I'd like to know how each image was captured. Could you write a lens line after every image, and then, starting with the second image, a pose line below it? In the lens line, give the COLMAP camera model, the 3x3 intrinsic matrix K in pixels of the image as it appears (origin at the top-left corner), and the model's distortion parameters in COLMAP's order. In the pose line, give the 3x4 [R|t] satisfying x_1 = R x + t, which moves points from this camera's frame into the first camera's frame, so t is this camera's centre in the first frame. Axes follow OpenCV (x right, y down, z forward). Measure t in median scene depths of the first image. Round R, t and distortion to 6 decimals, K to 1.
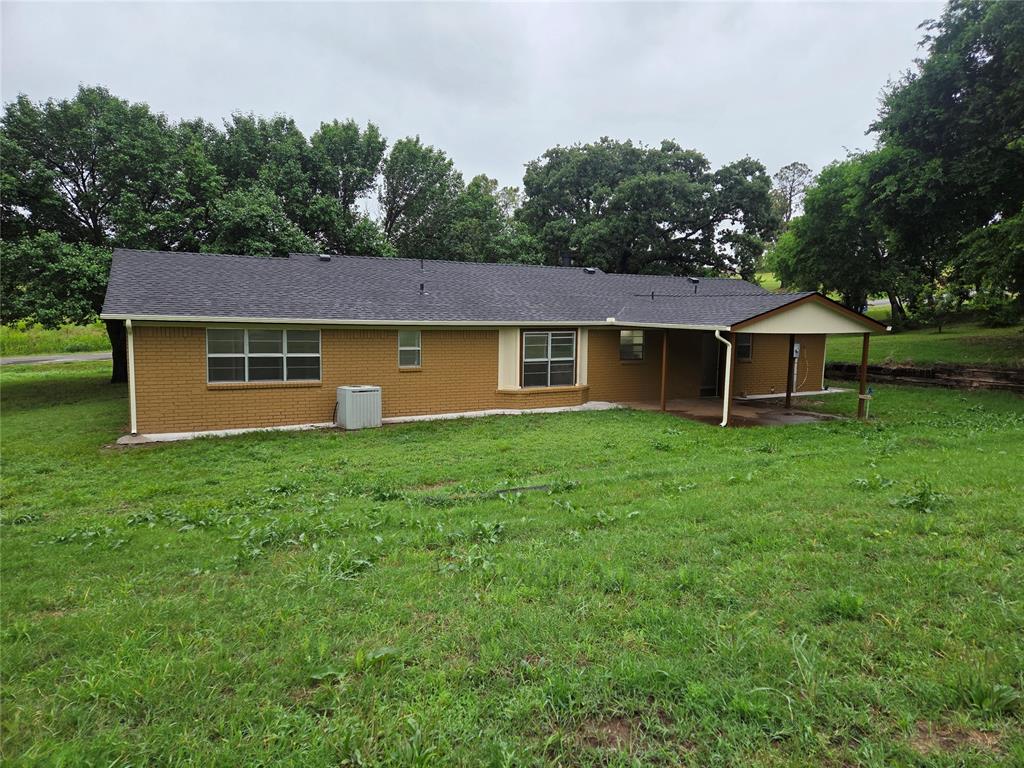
lens RADIAL K [[679.0, 0, 516.2], [0, 679.0, 383.0], [0, 0, 1]] dist [0.072766, -0.051641]
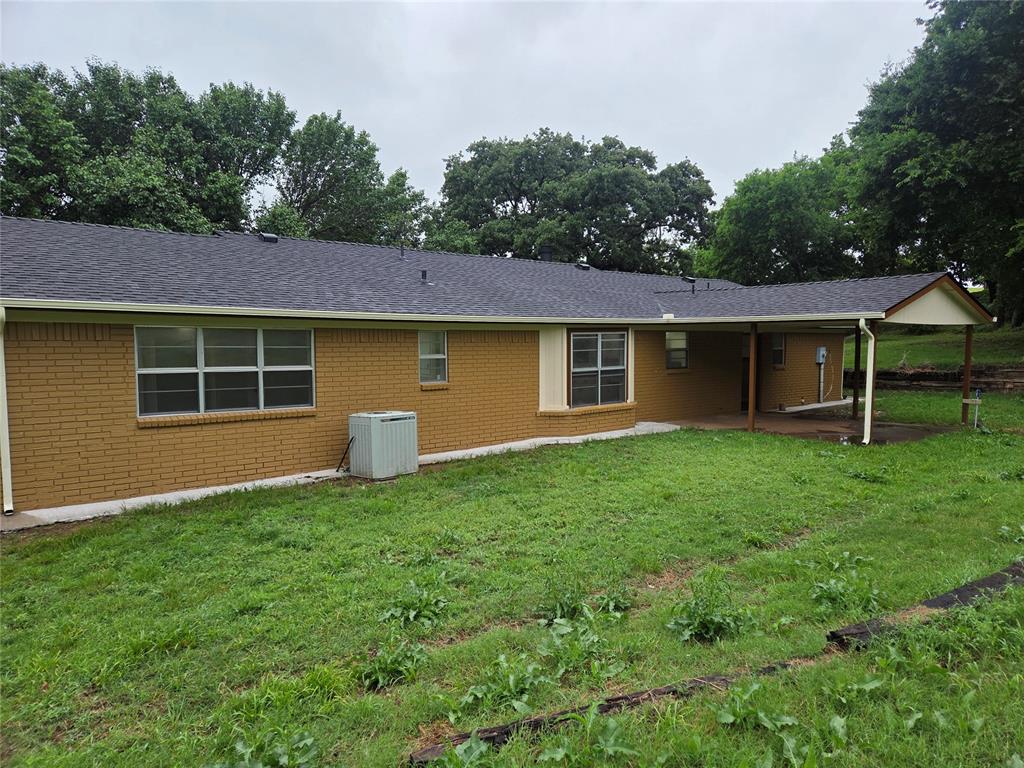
lens RADIAL K [[679.0, 0, 513.5], [0, 679.0, 391.5], [0, 0, 1]] dist [0.072766, -0.051641]
pose [[0.975936, -0.035520, 0.215145, -0.194613], [0.041771, 0.998825, -0.024577, 0.005038], [-0.214020, 0.032973, 0.976273, 0.257137]]
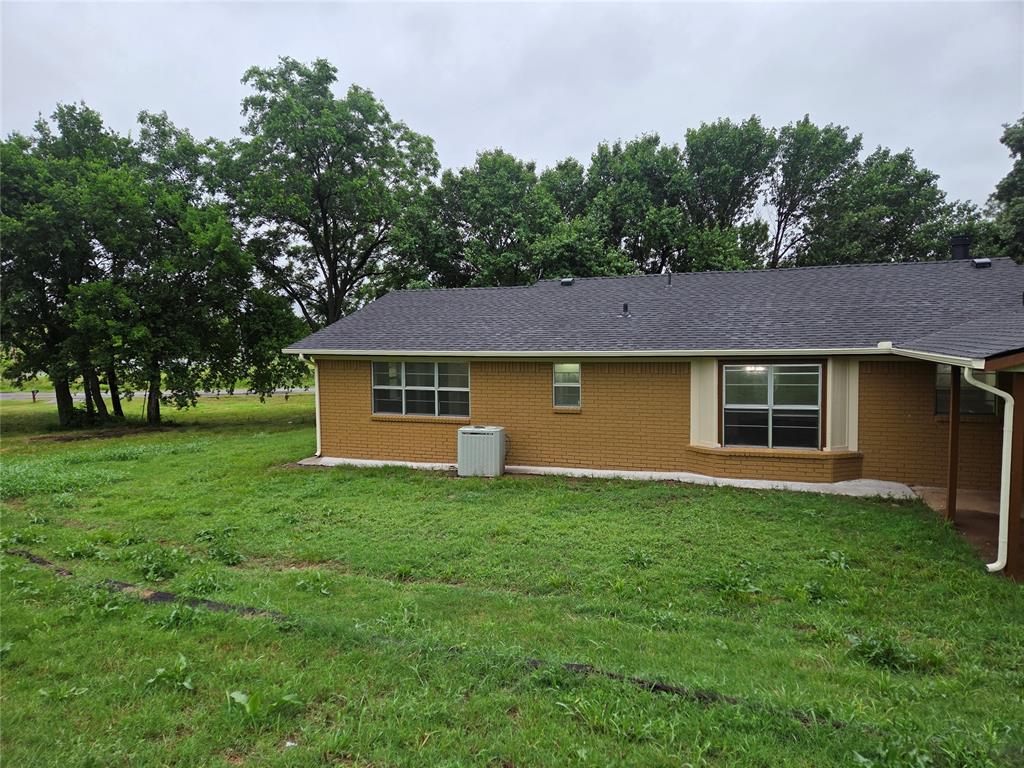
lens RADIAL K [[679.0, 0, 503.5], [0, 679.0, 386.8], [0, 0, 1]] dist [0.072766, -0.051641]
pose [[0.685949, 0.030257, -0.727021, 0.328431], [-0.053660, 0.998518, -0.009072, -0.031666], [0.725669, 0.045234, 0.686556, 0.328550]]
